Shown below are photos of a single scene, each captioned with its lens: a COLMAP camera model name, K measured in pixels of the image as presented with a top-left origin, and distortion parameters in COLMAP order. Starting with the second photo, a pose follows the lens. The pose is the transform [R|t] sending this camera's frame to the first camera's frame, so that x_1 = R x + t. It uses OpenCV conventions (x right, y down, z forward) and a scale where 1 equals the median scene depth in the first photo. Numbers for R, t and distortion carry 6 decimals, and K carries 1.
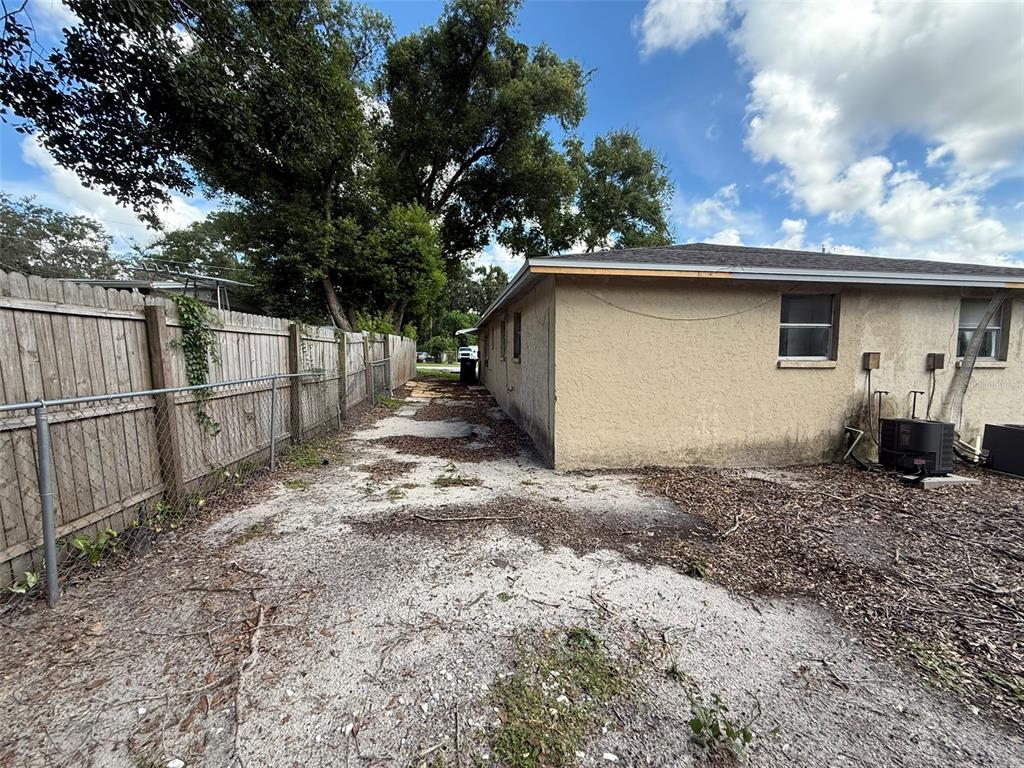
lens RADIAL K [[409.7, 0, 514.2], [0, 409.7, 382.4], [0, 0, 1]] dist [0.001891, 0.000890]
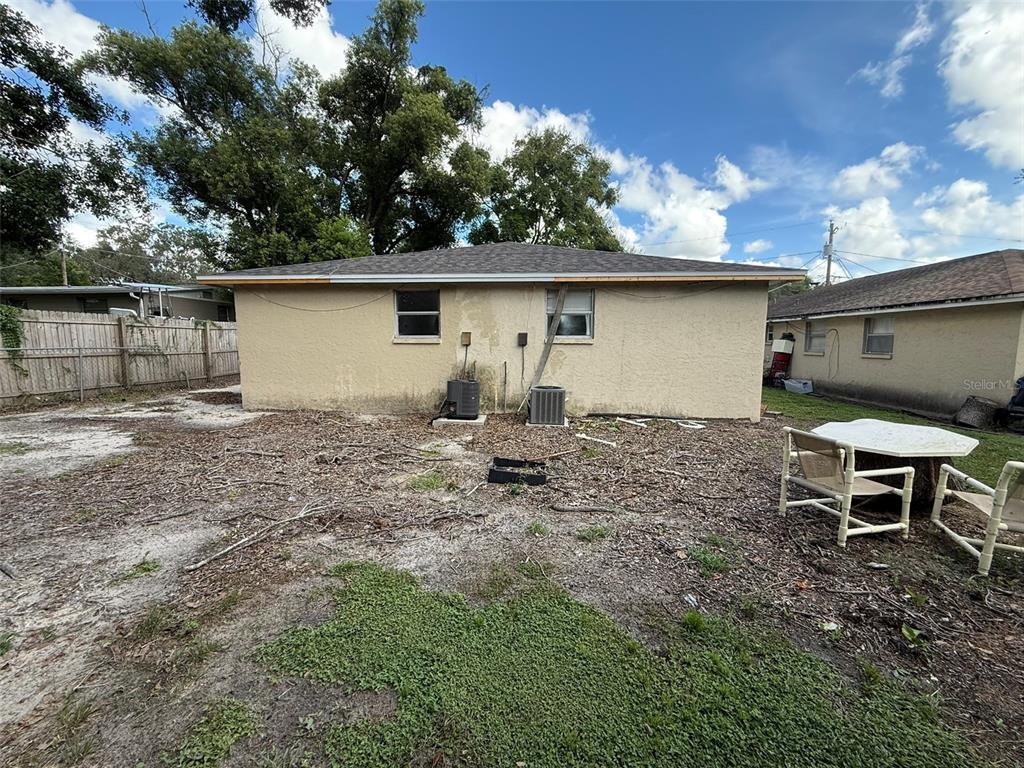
lens RADIAL K [[409.7, 0, 512.2], [0, 409.7, 384.6], [0, 0, 1]] dist [0.001891, 0.000890]
pose [[0.977233, 0.019443, -0.211278, 1.312591], [-0.009968, 0.998900, 0.045818, 0.035784], [0.211937, -0.042669, 0.976351, -0.287892]]
